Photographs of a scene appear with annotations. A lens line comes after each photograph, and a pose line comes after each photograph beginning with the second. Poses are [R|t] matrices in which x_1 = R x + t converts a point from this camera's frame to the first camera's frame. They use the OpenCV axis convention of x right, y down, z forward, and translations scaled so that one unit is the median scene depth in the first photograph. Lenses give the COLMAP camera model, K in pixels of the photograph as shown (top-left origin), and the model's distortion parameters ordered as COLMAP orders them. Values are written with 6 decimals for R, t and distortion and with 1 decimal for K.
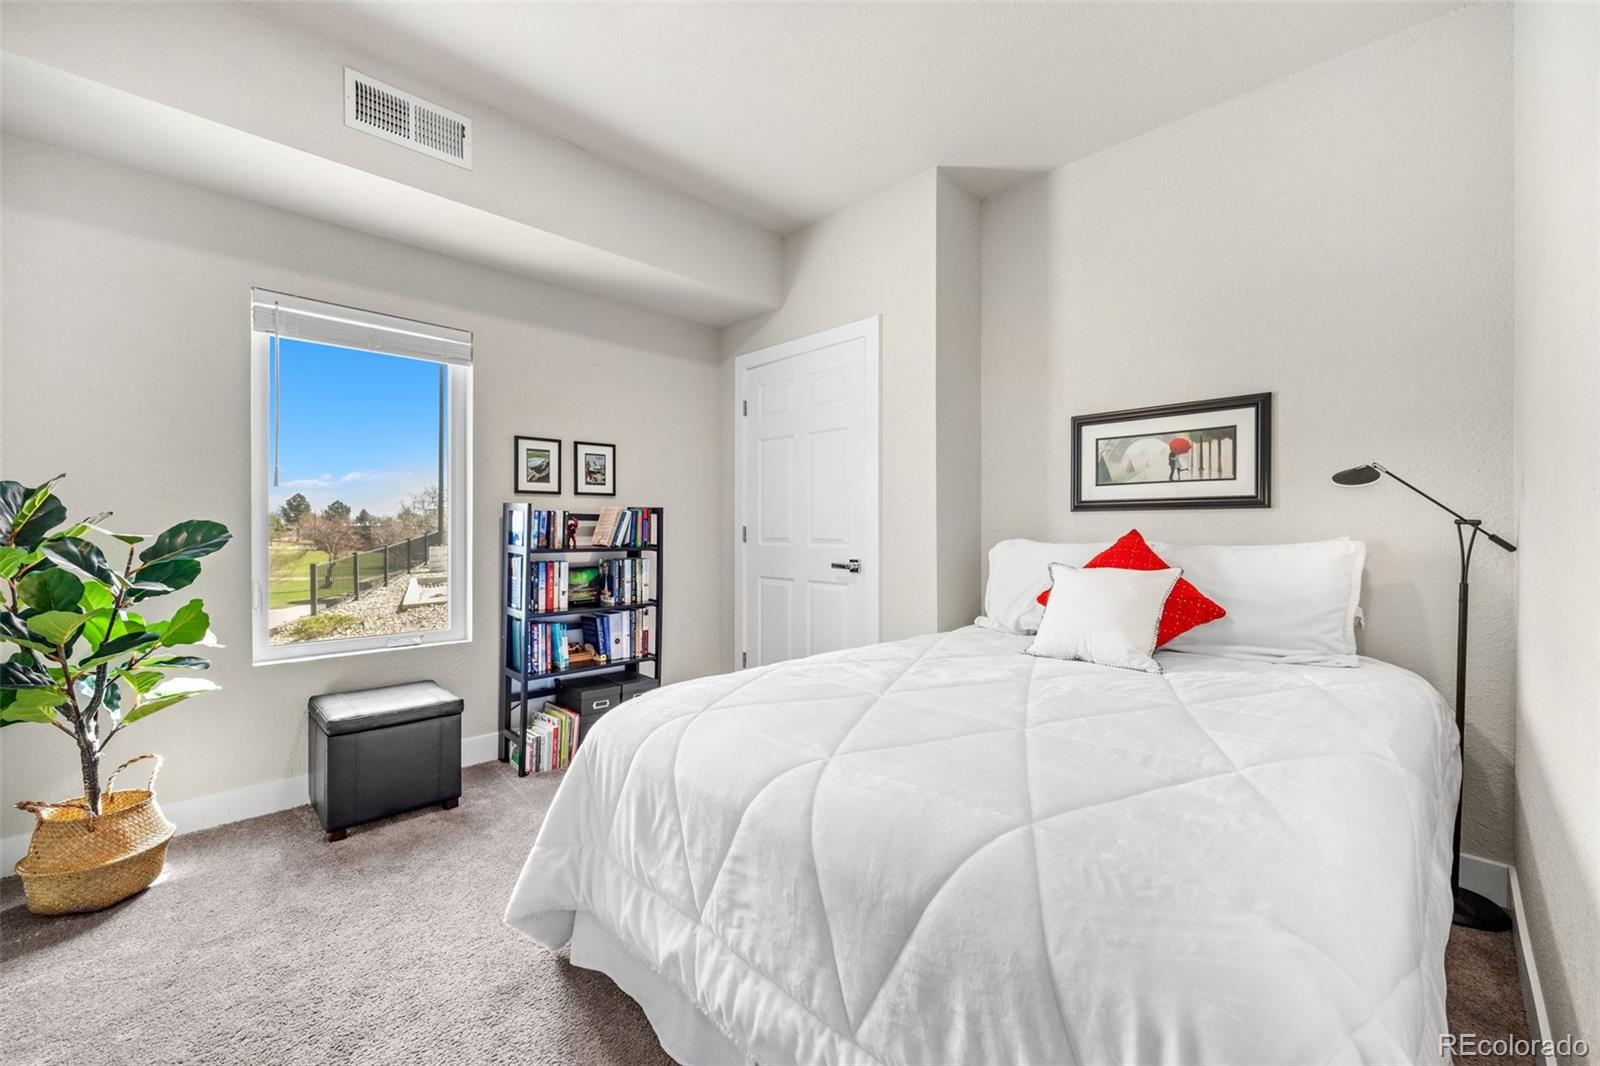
lens RADIAL K [[644.1, 0, 808.2], [0, 644.1, 533.2], [0, 0, 1]] dist [-0.002872, -0.000483]
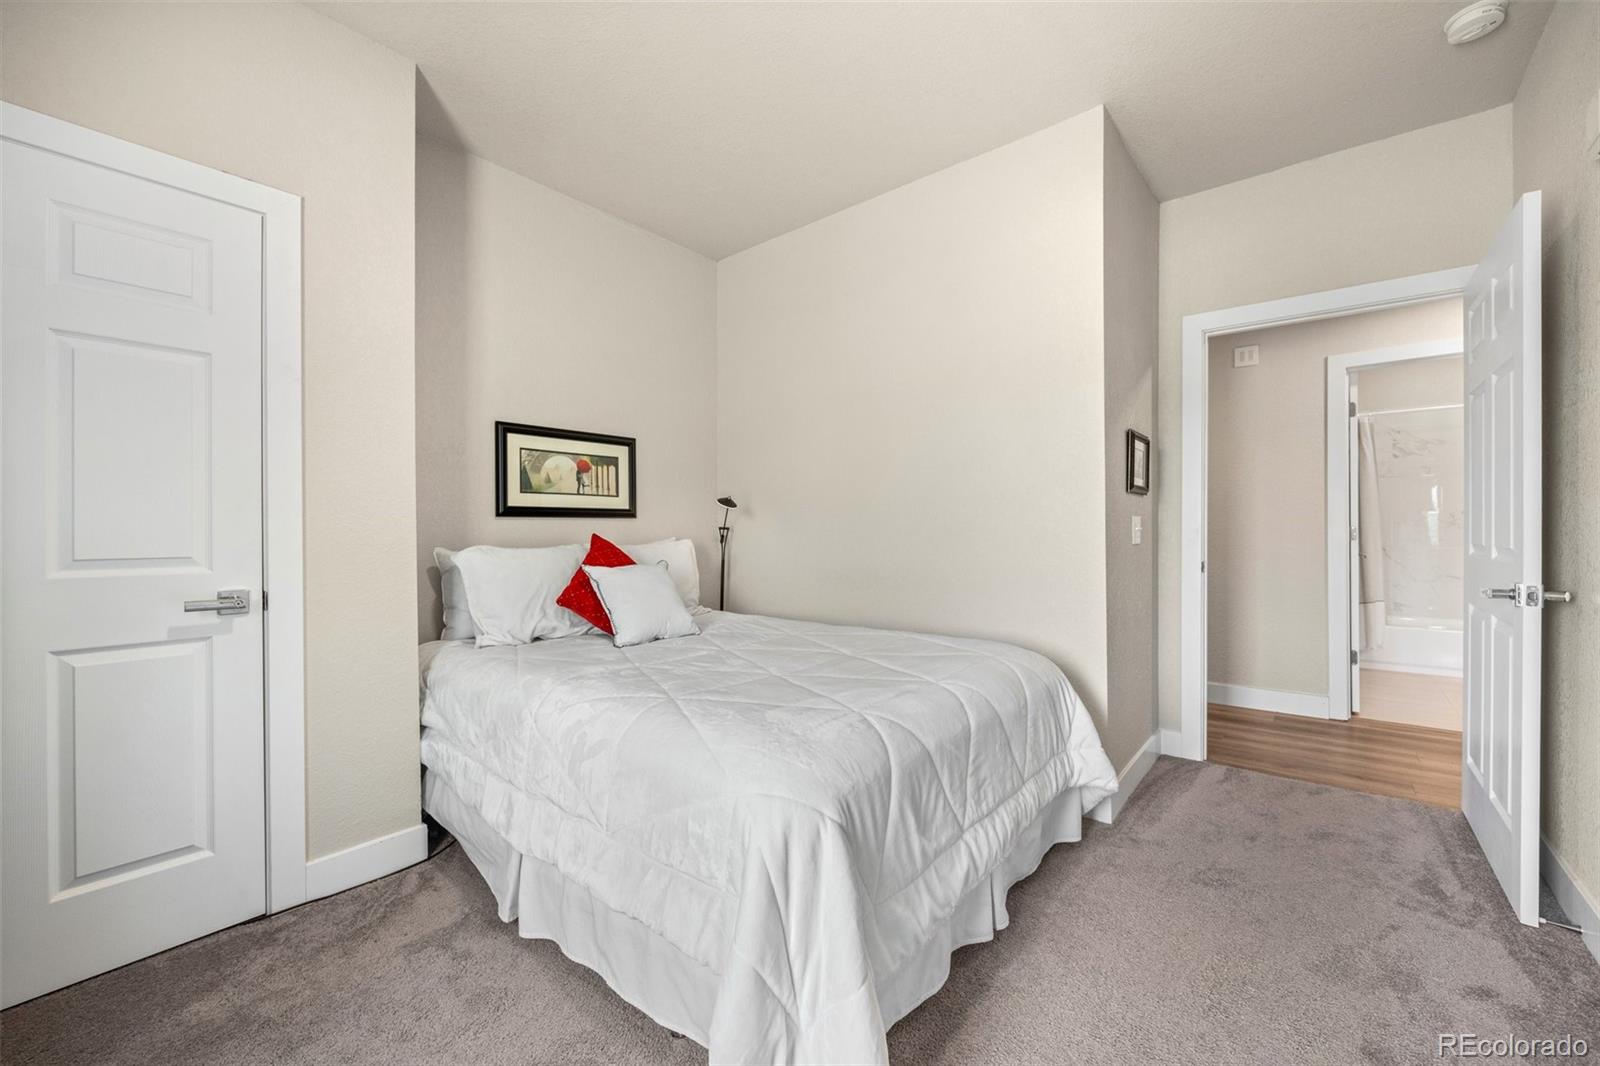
lens RADIAL K [[644.1, 0, 803.1], [0, 644.1, 528.5], [0, 0, 1]] dist [-0.002872, -0.000483]
pose [[-0.112696, 0.003102, 0.993625, -0.673194], [0.015915, 0.999872, -0.001317, -0.007320], [-0.993502, 0.015665, -0.112731, 0.695230]]
